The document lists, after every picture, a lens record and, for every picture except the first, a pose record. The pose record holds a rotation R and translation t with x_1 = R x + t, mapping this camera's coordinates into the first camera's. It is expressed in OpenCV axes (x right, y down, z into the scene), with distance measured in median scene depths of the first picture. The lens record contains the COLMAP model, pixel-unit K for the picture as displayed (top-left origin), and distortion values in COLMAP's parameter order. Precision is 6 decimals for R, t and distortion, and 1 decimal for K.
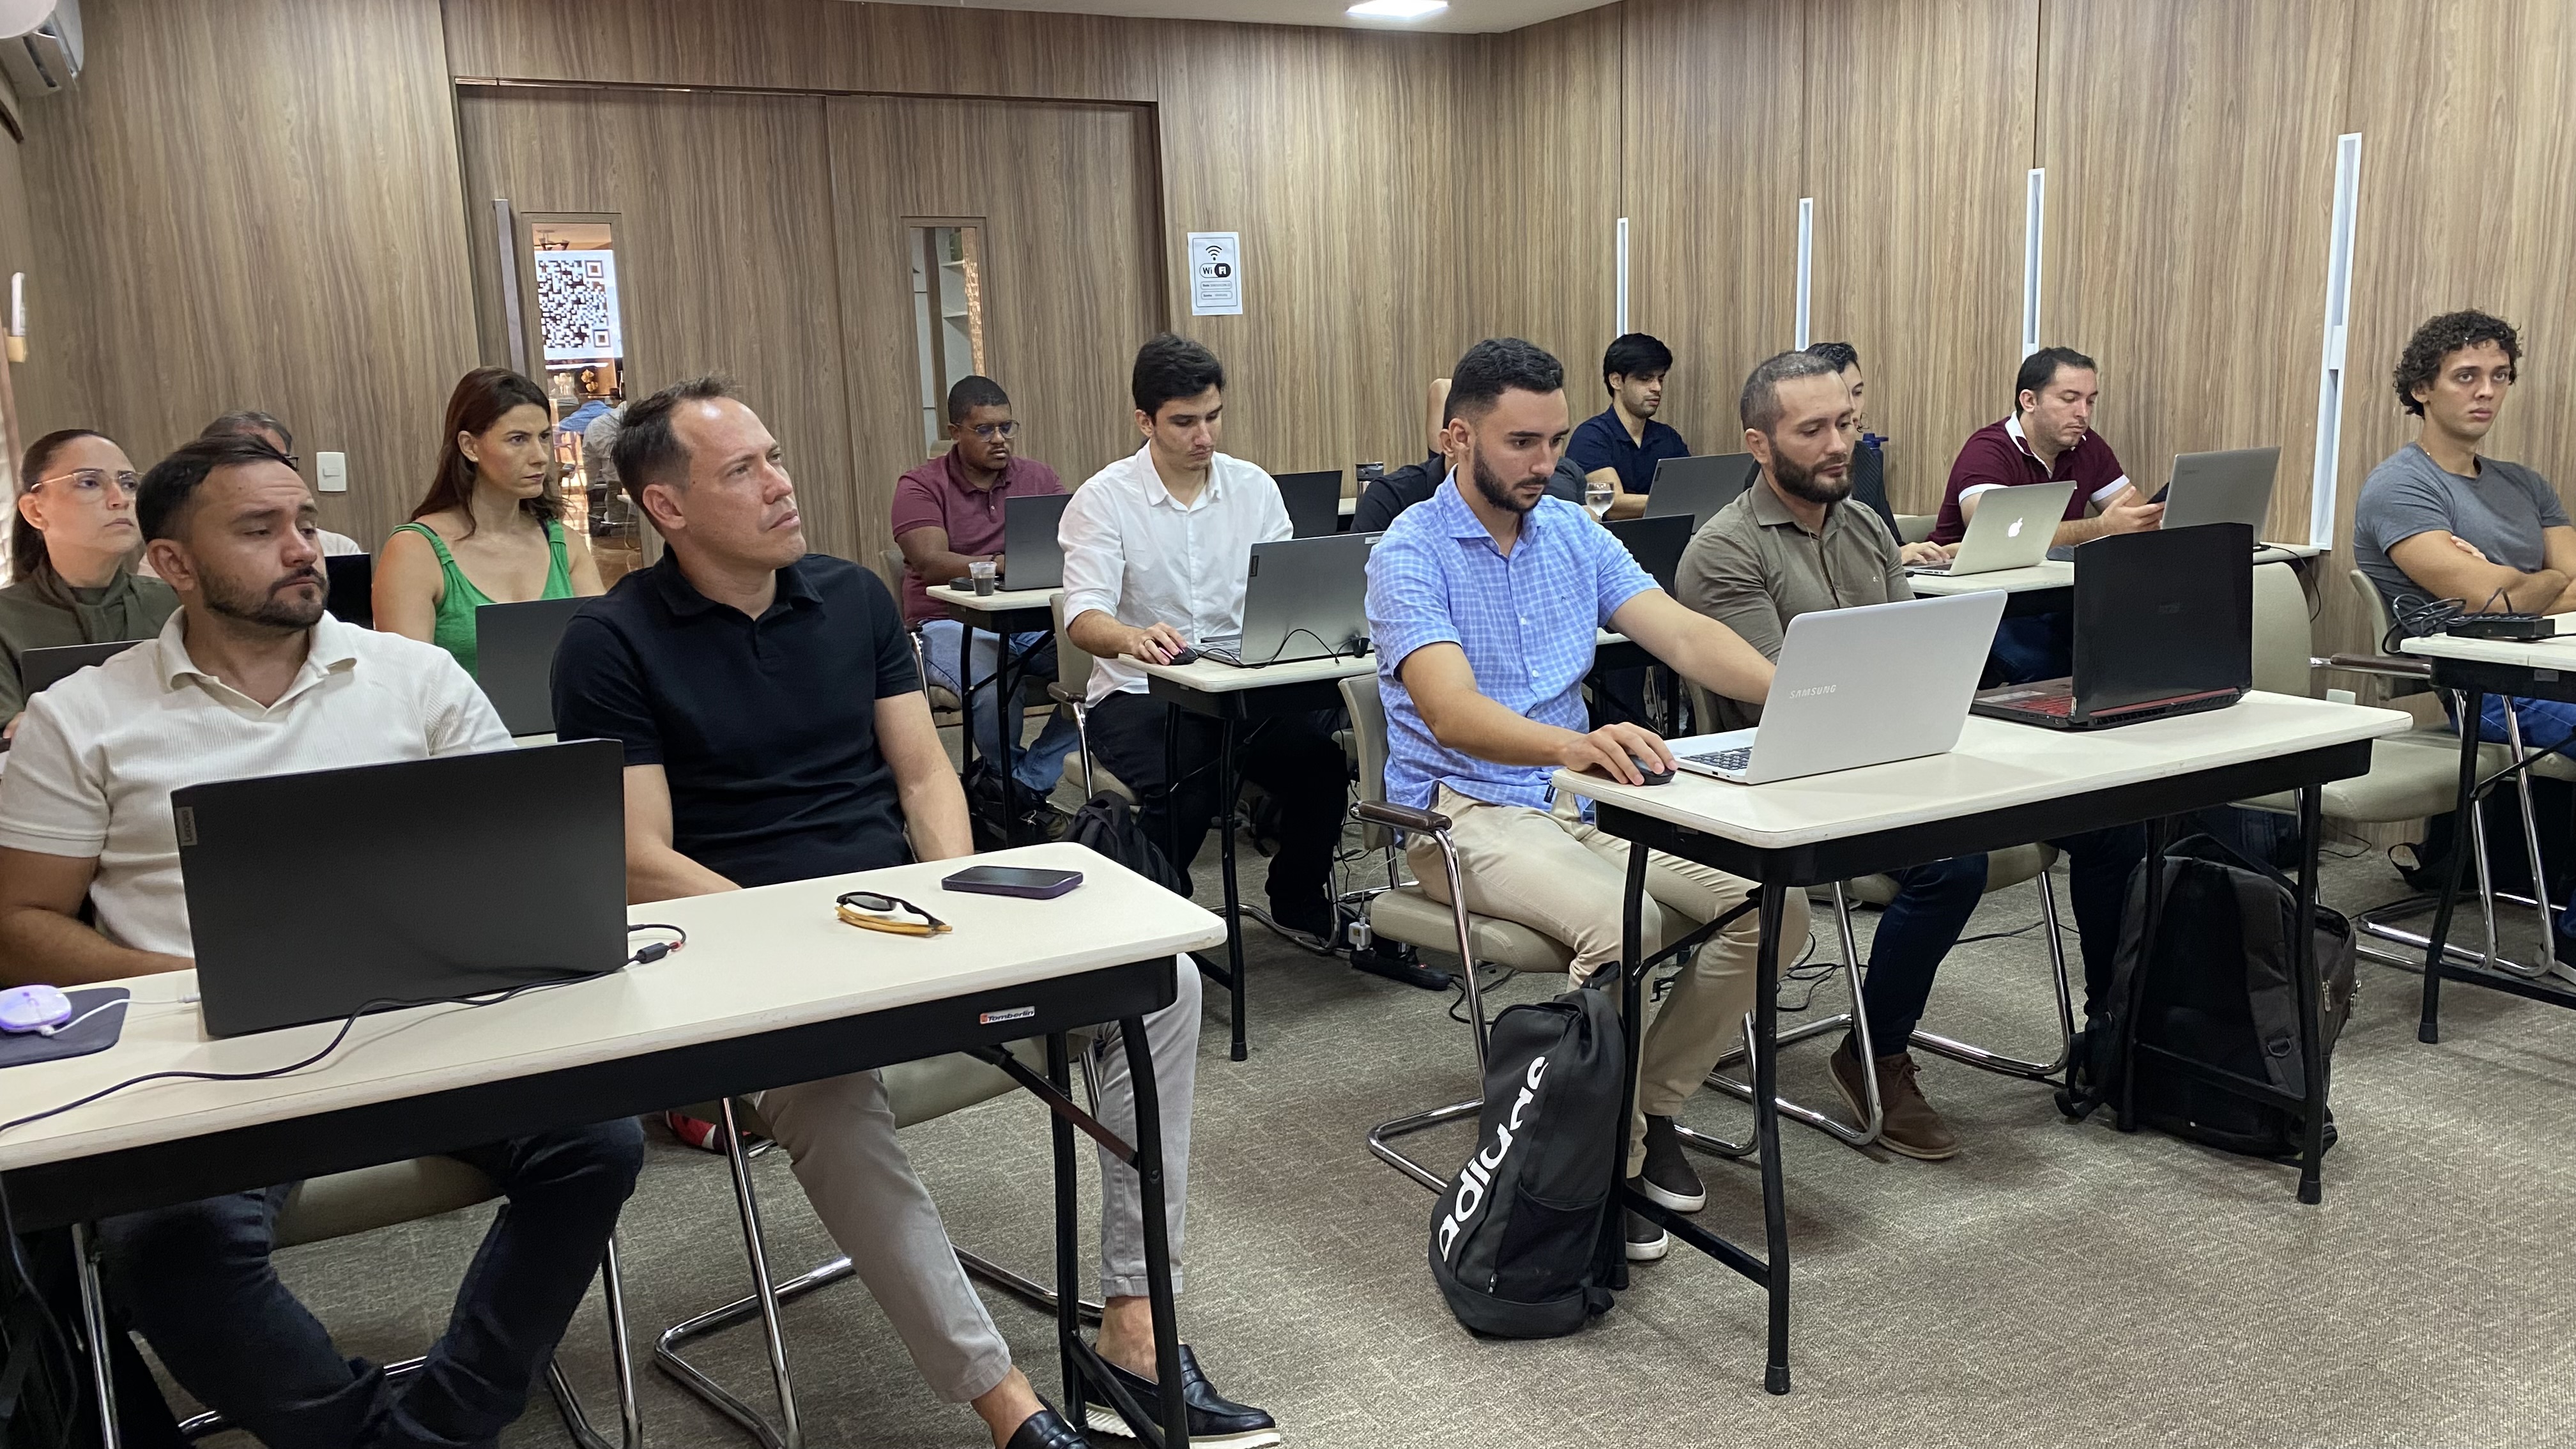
lens RADIAL K [[1972.4, 0, 1305.5], [0, 1972.4, 746.3], [0, 0, 1]] dist [0.035759, -0.032873]
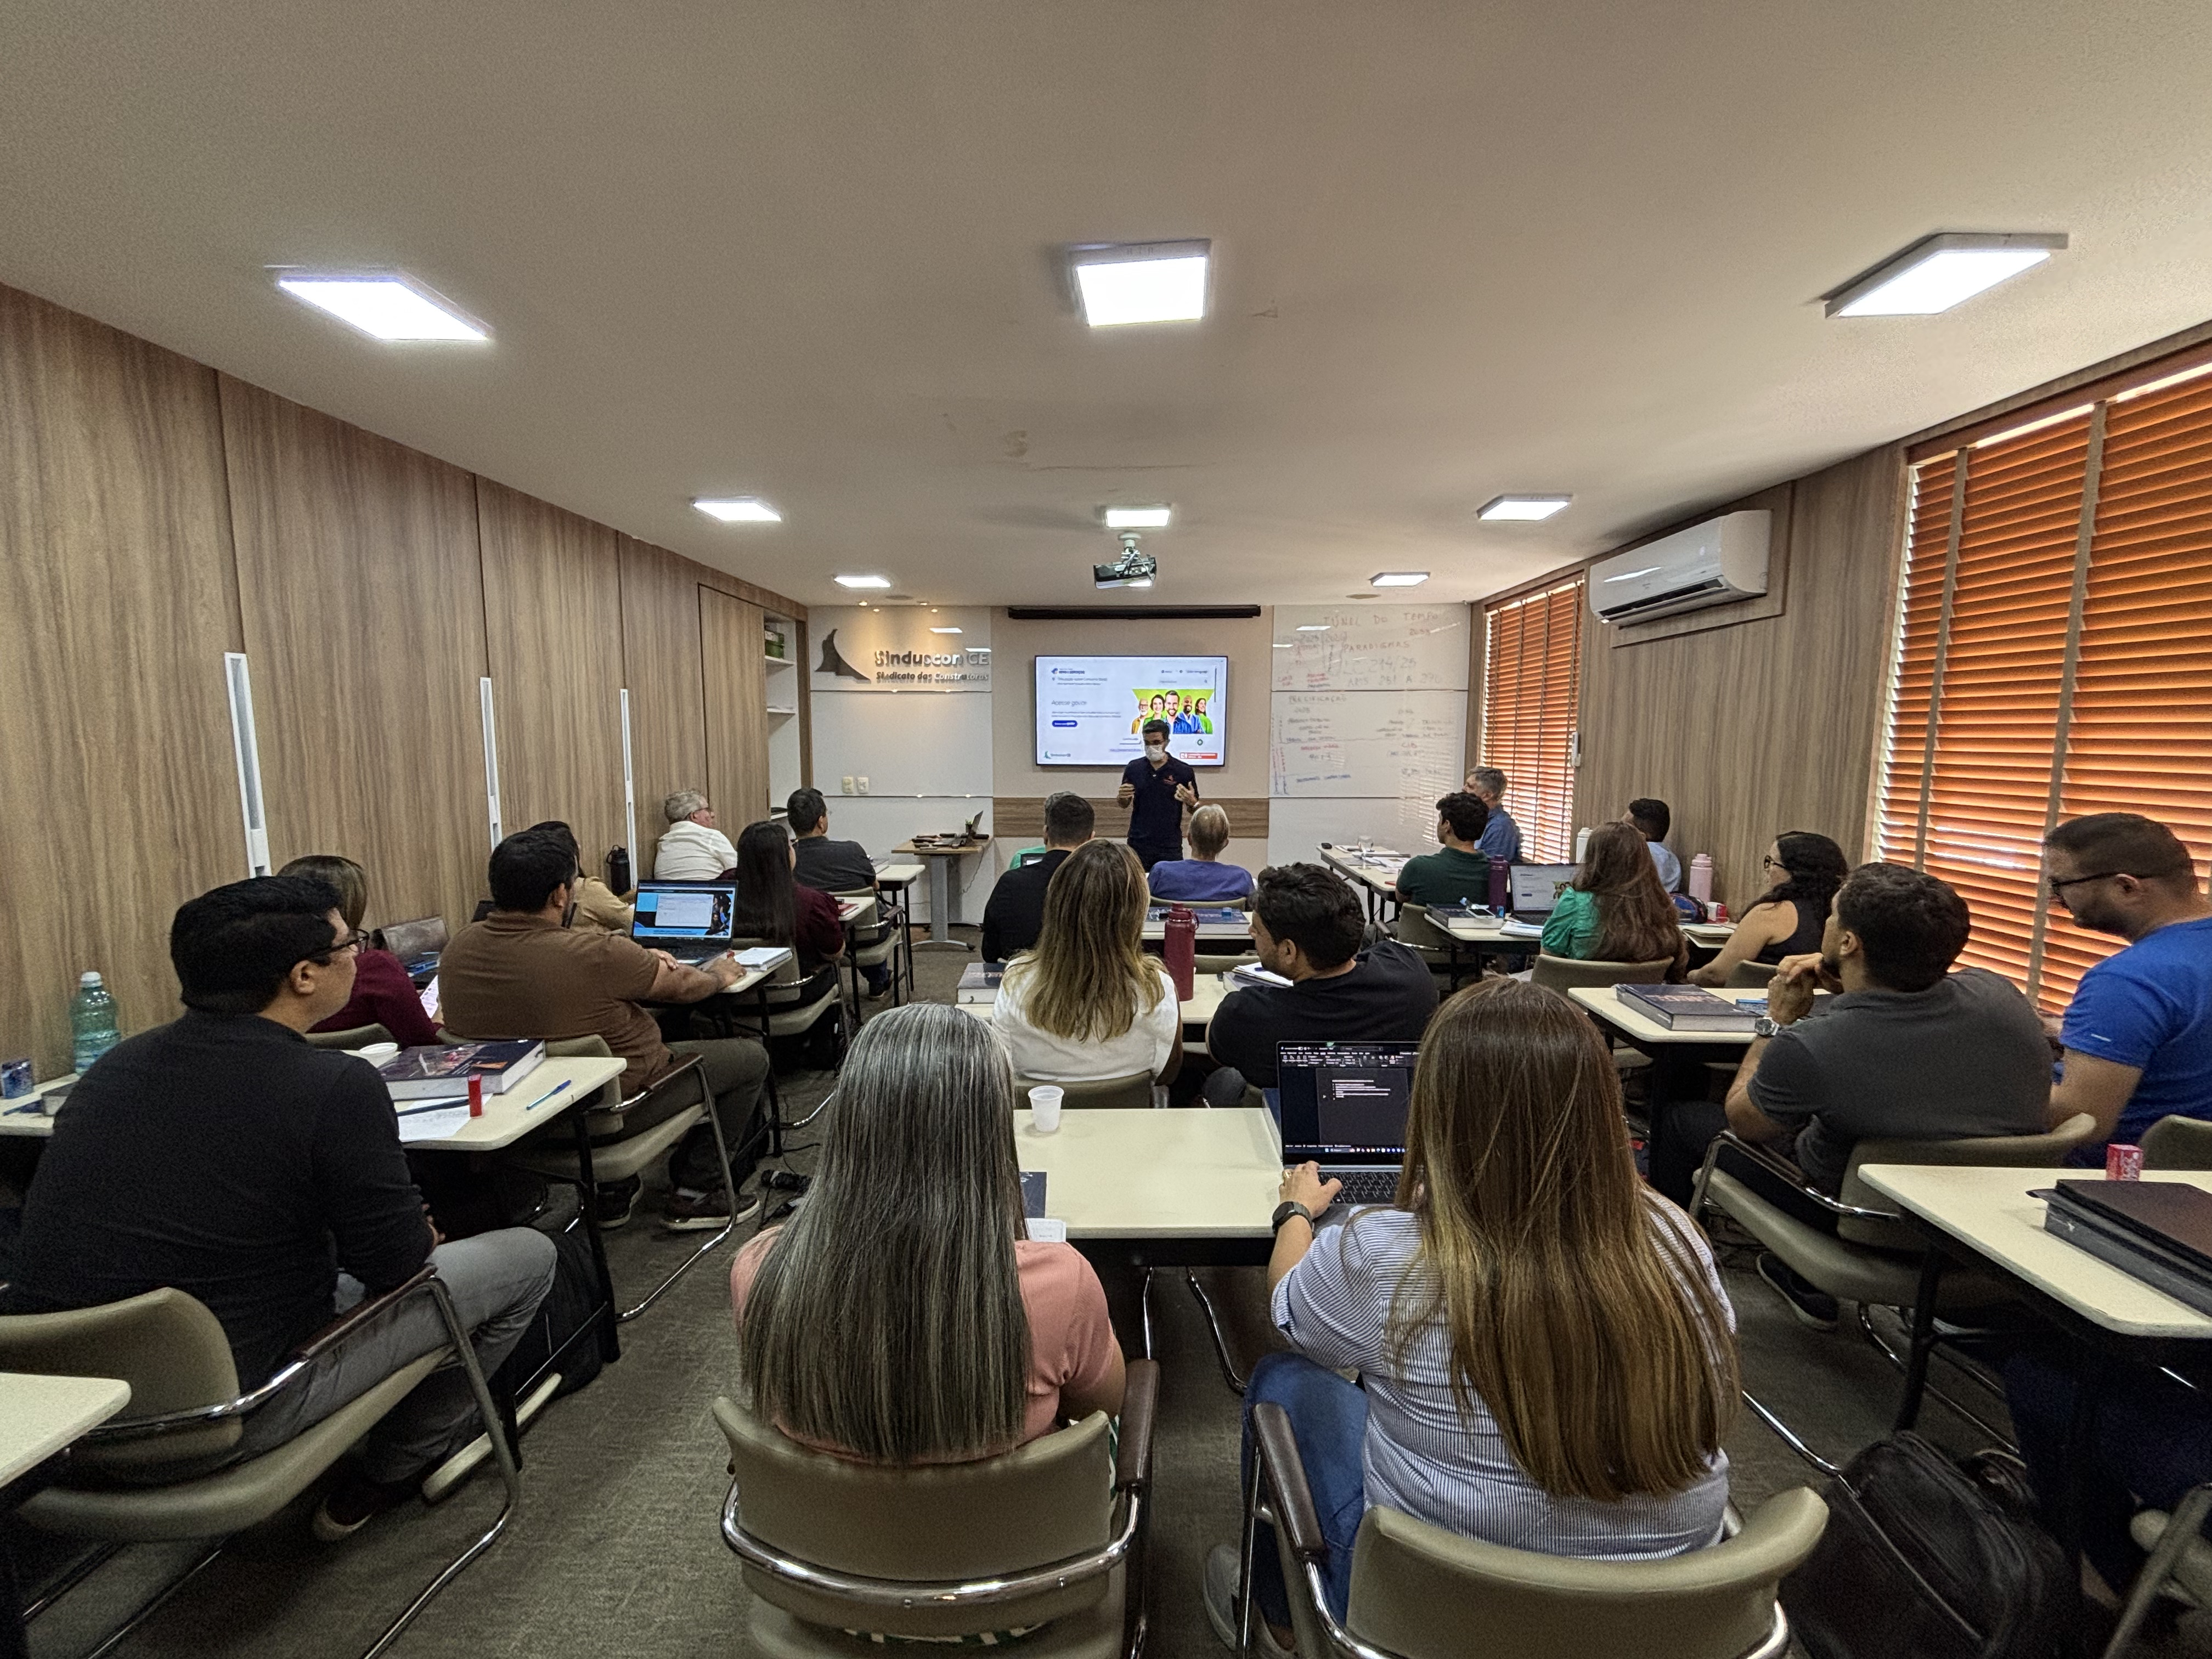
lens RADIAL K [[890.3, 0, 1104.0], [0, 890.3, 834.5], [0, 0, 1]] dist [0.008455, -0.000158]
pose [[-0.860971, -0.028402, 0.507860, -0.239786], [0.124075, 0.956554, 0.263837, -0.290128], [-0.493289, 0.290169, -0.820041, 1.265589]]
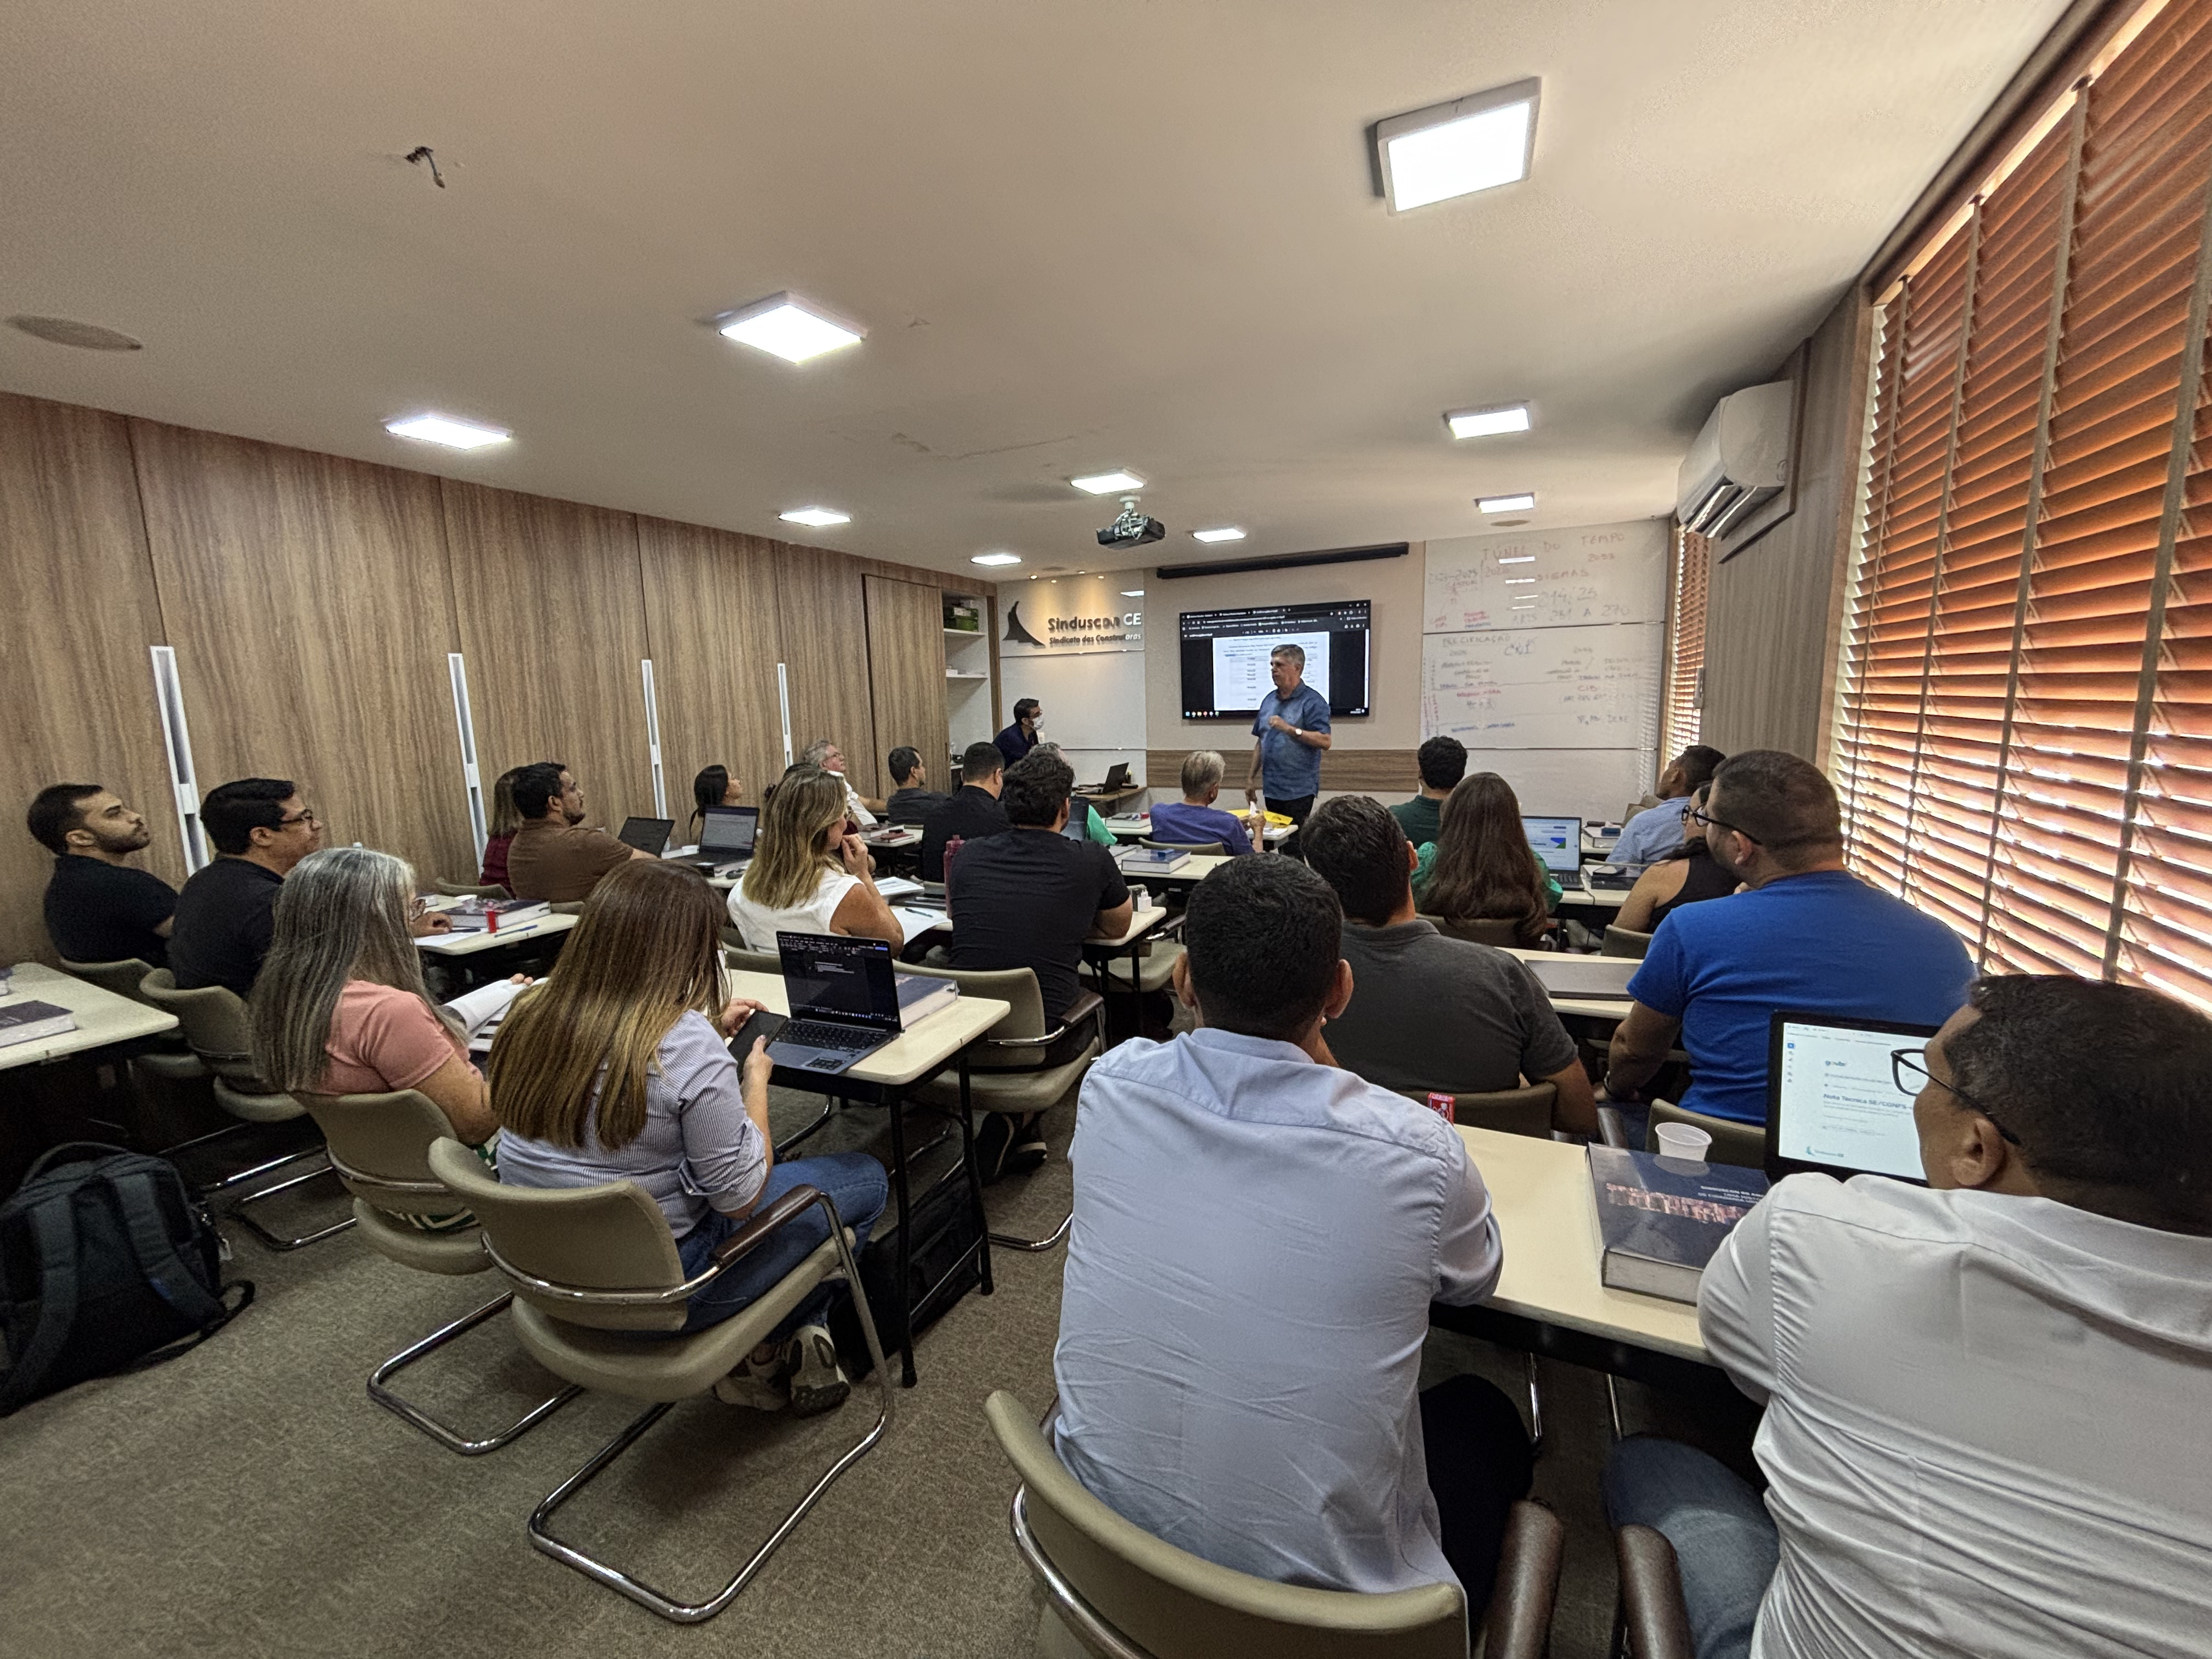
lens RADIAL K [[890.3, 0, 1102.9], [0, 890.3, 832.8], [0, 0, 1]] dist [0.008455, -0.000158]
pose [[-0.576393, -0.077366, 0.813502, -0.544988], [0.204280, 0.950259, 0.235111, -0.235029], [-0.791228, 0.301698, -0.531918, 1.090692]]
